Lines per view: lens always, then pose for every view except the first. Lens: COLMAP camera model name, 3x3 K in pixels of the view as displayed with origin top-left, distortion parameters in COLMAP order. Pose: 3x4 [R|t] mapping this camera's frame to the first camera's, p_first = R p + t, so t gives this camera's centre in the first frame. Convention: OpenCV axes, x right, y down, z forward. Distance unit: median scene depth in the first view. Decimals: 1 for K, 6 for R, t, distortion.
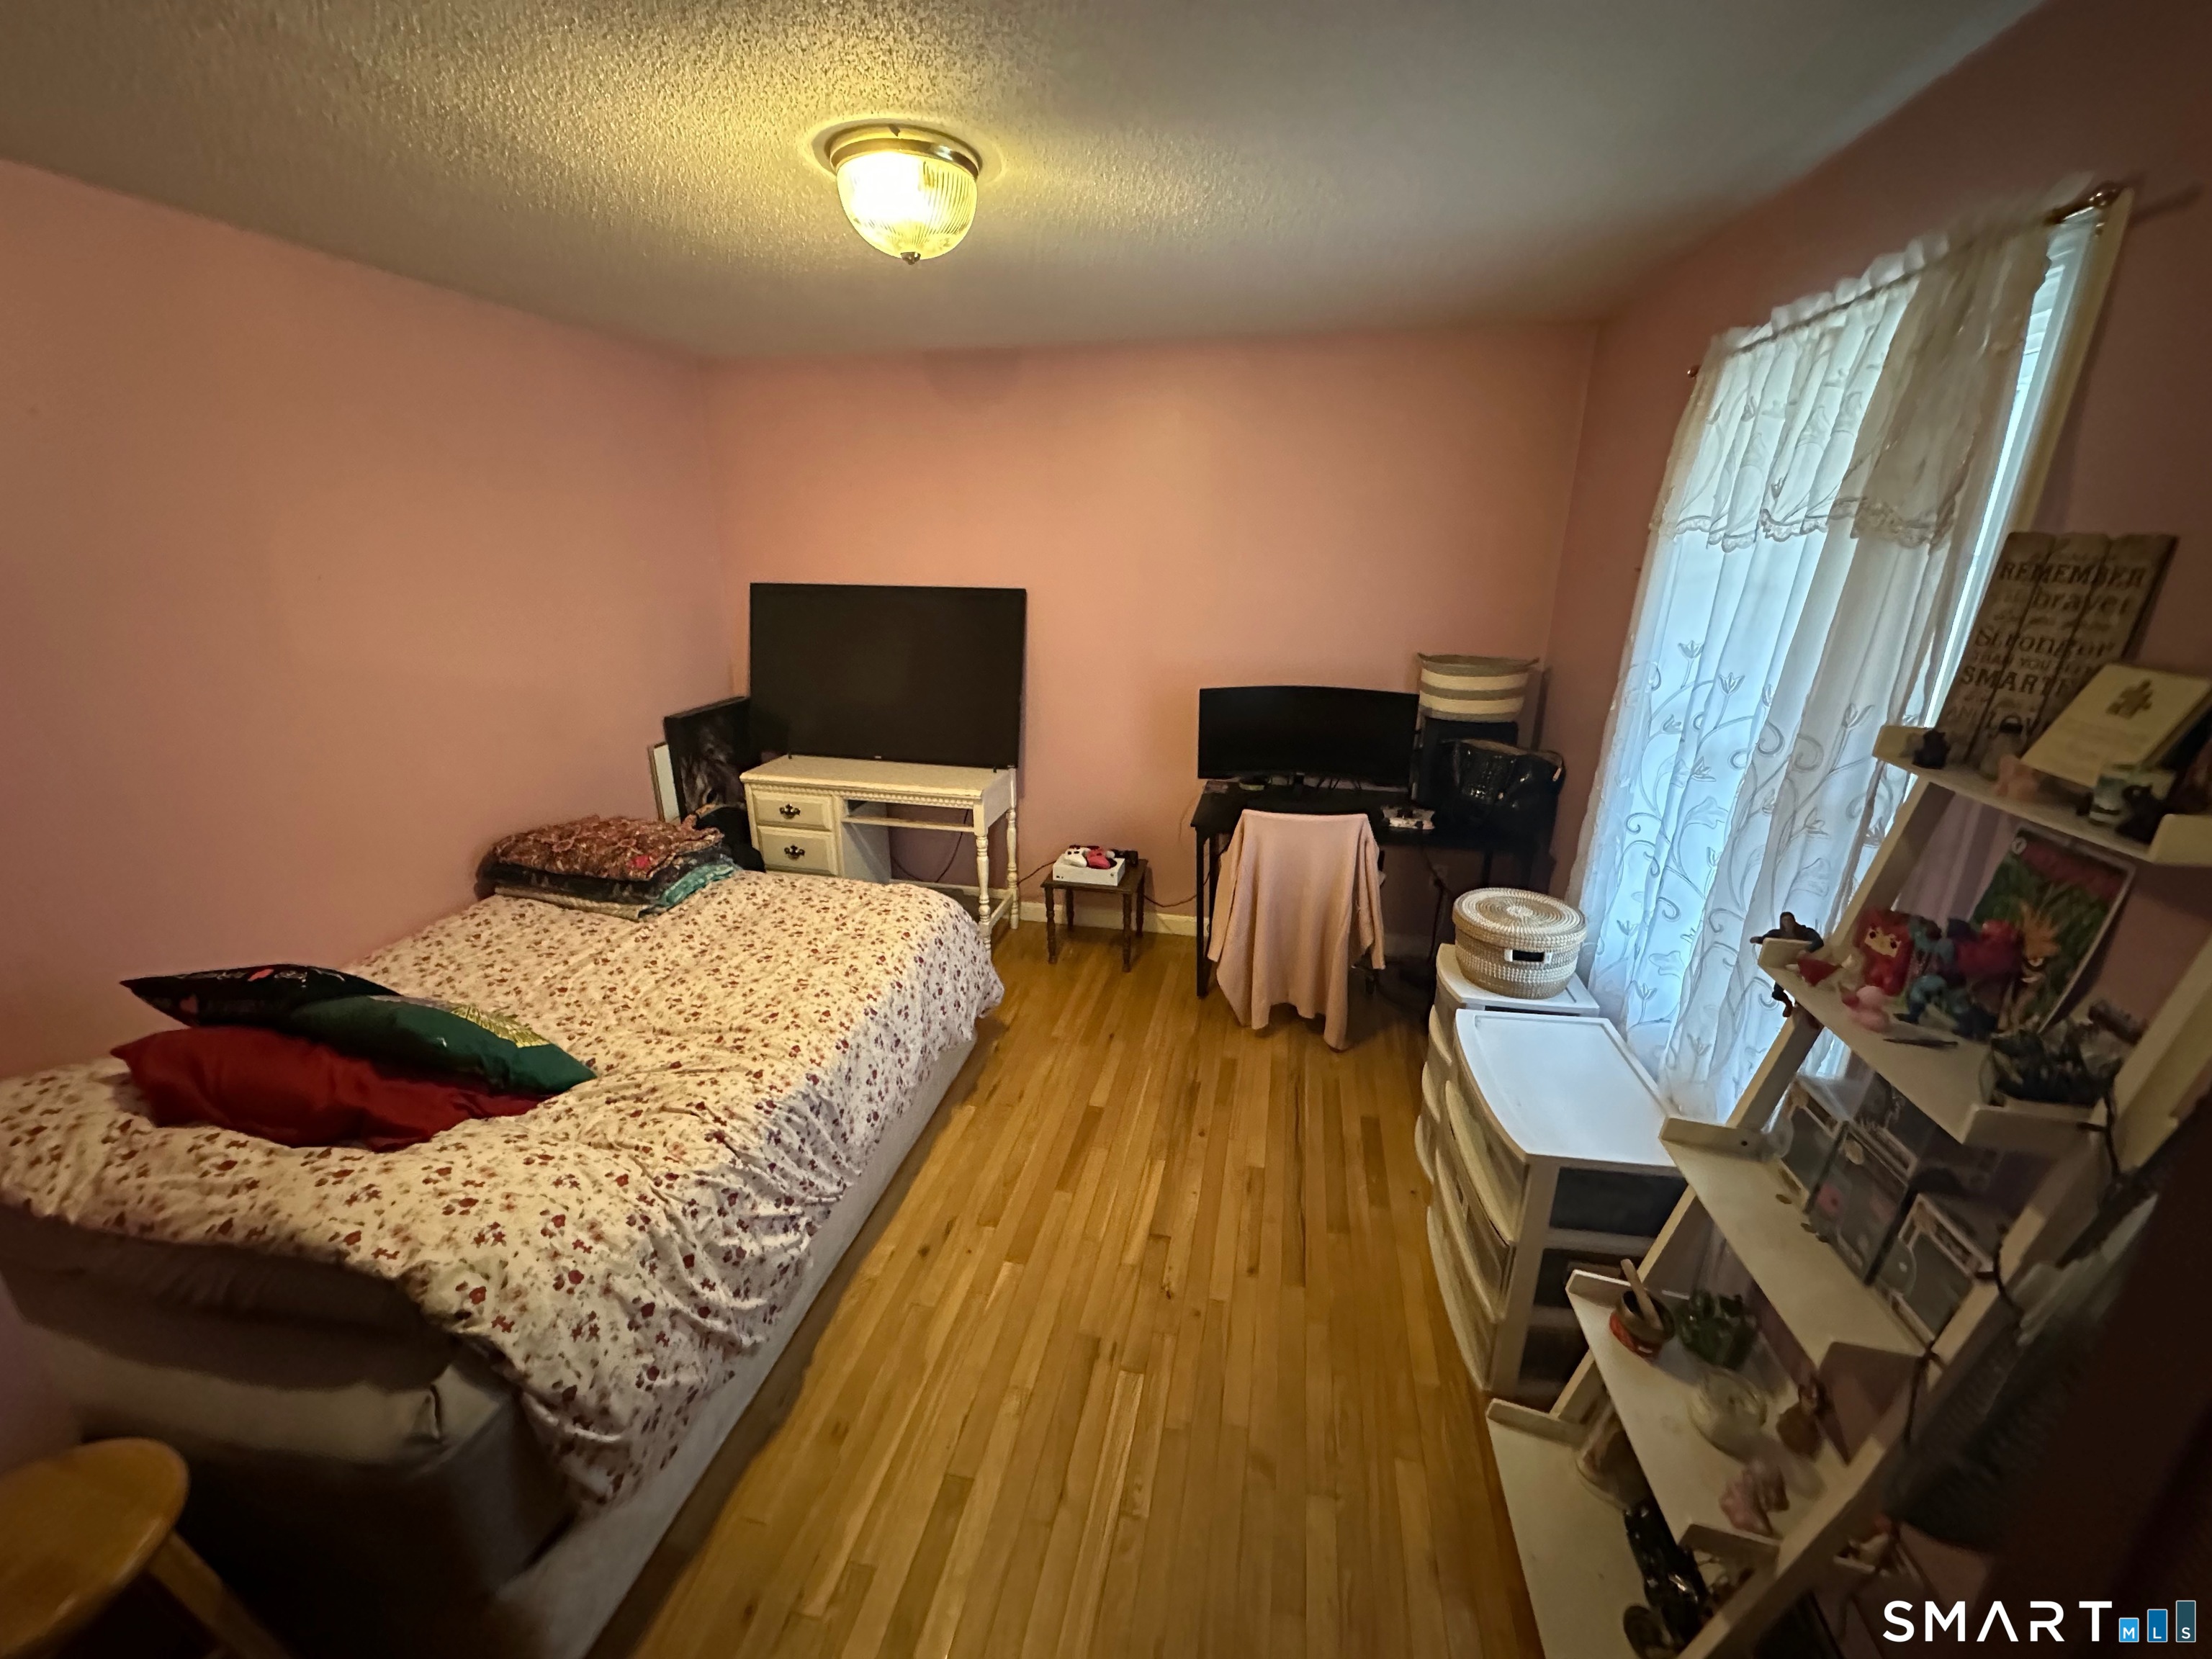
lens RADIAL K [[879.1, 0, 1106.0], [0, 879.1, 829.5], [0, 0, 1]] dist [-0.003149, 0.000720]
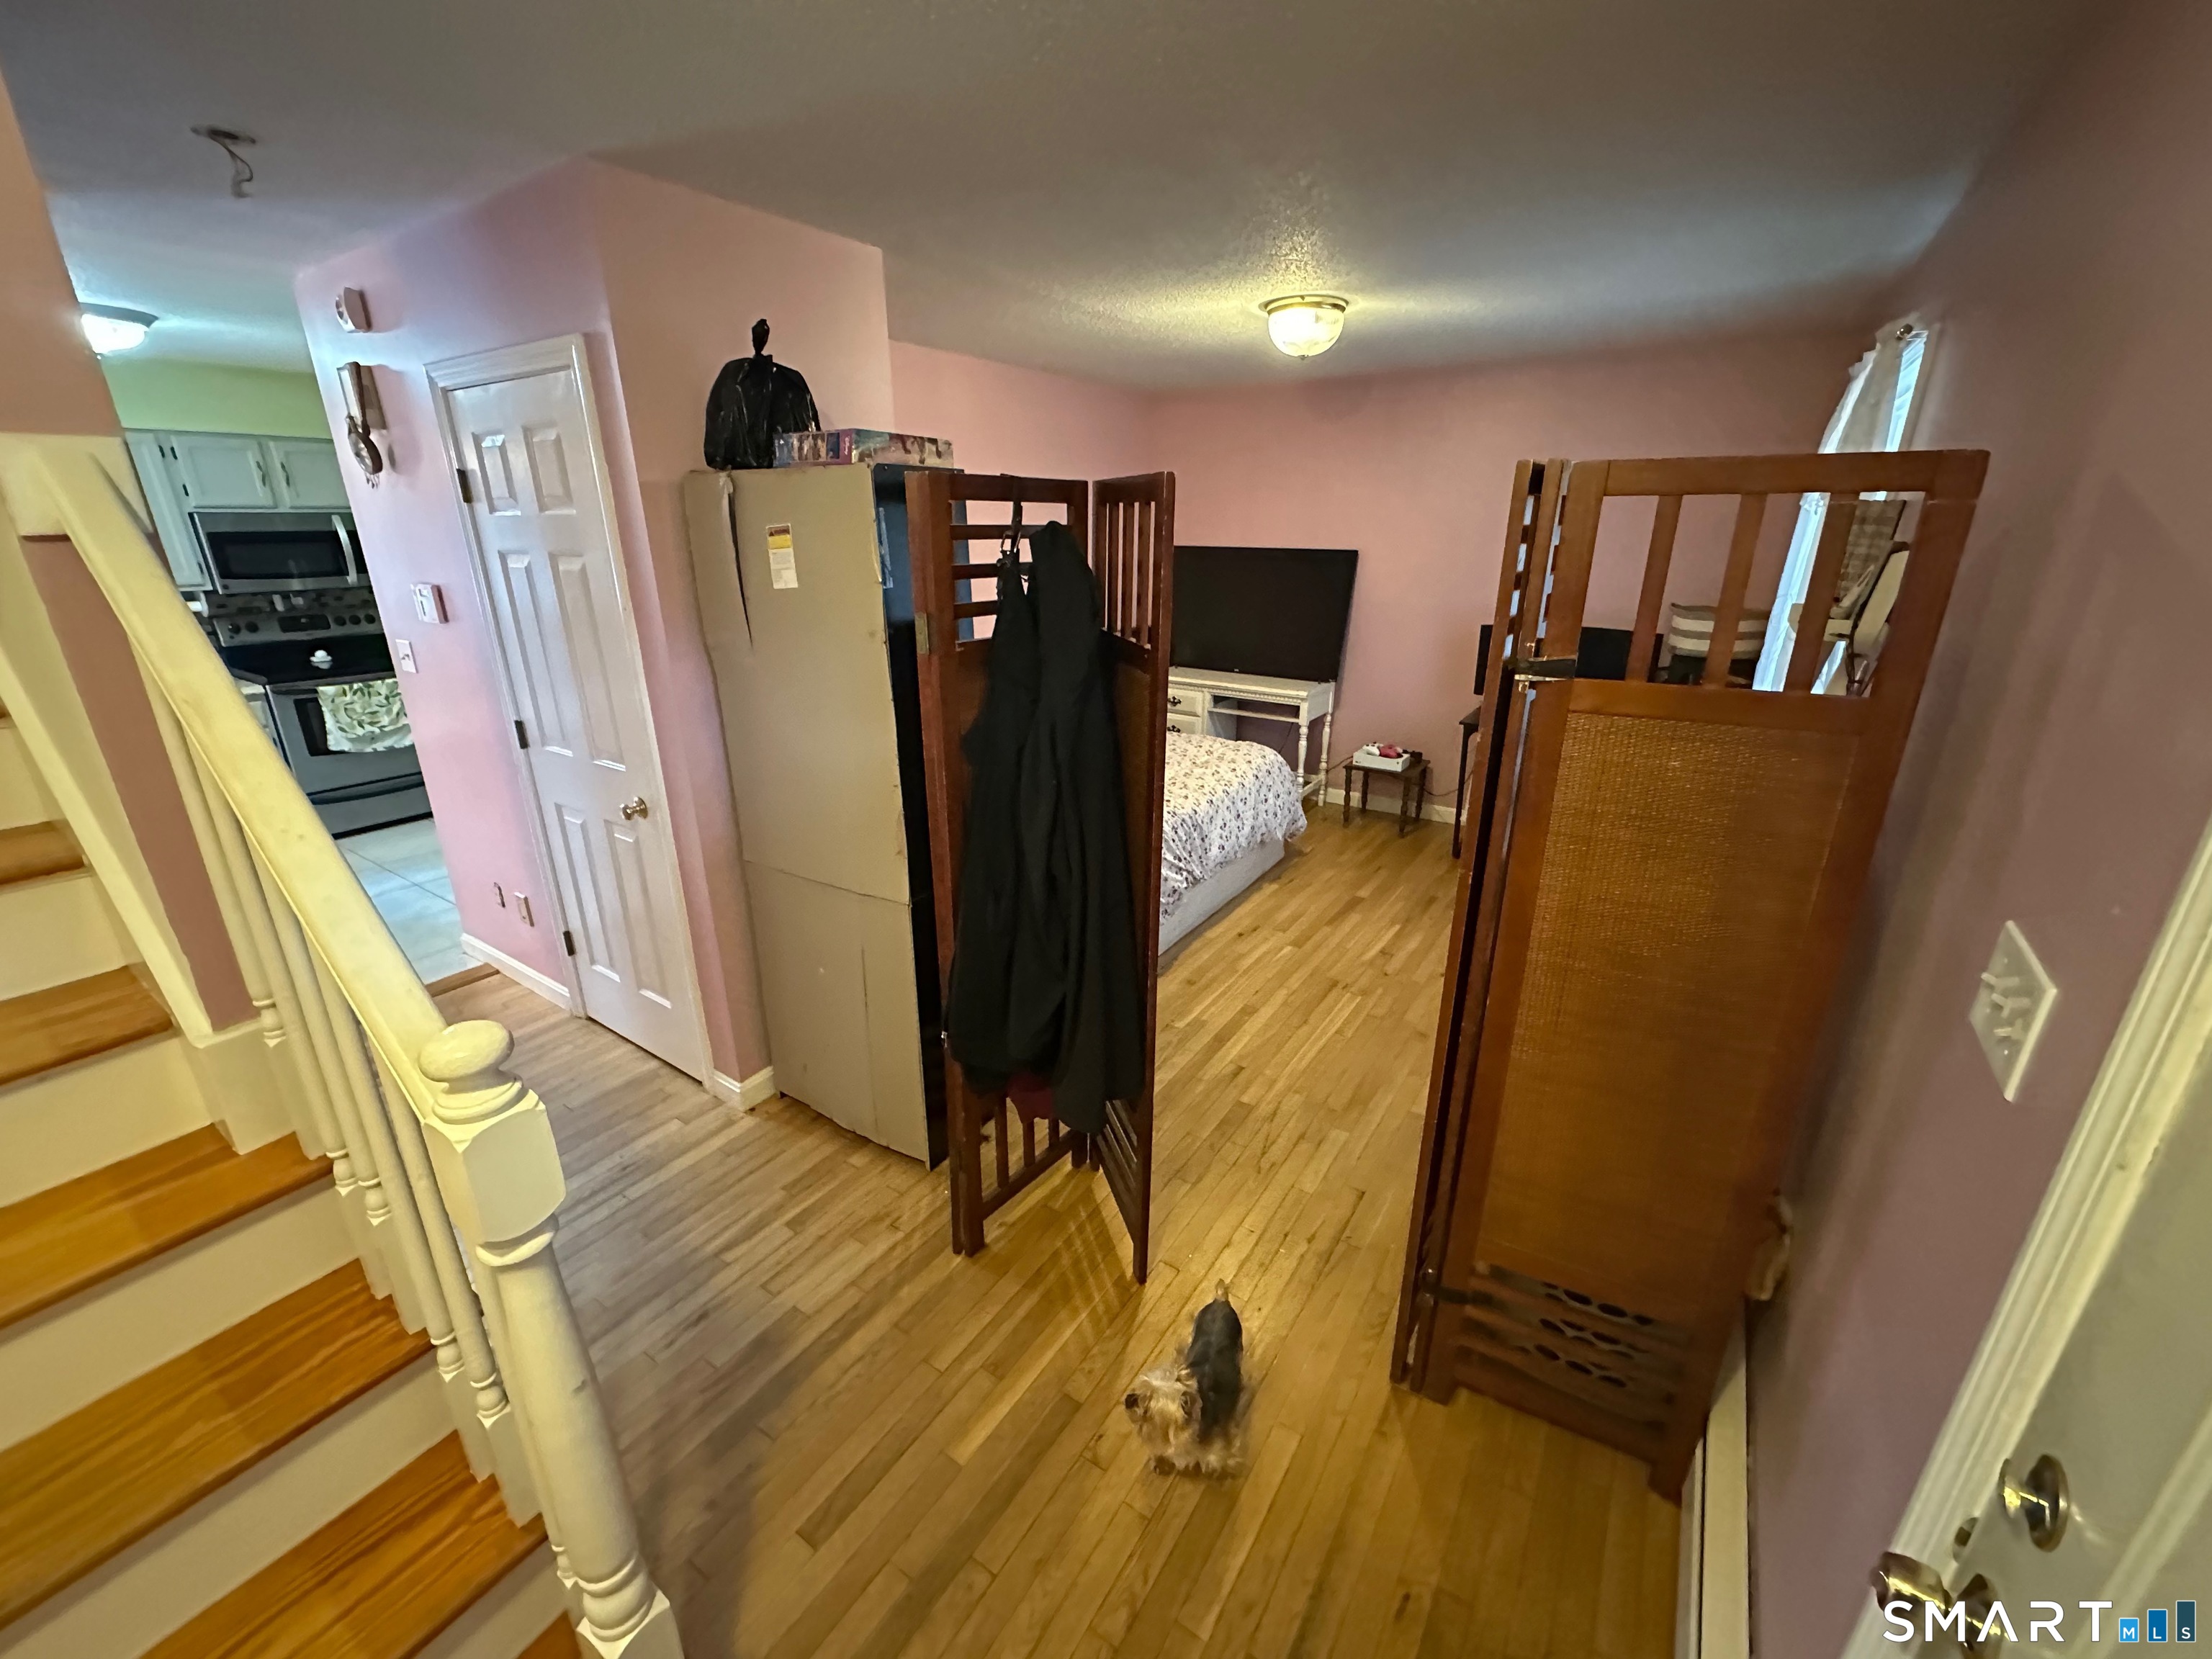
lens RADIAL K [[881.5, 0, 1106.0], [0, 881.5, 829.5], [0, 0, 1]] dist [-0.002977, -0.000565]
pose [[0.929054, 0.117972, -0.350629, 0.084538], [-0.111445, 0.993012, 0.038815, 0.164289], [0.352758, 0.003015, 0.935710, -0.465724]]
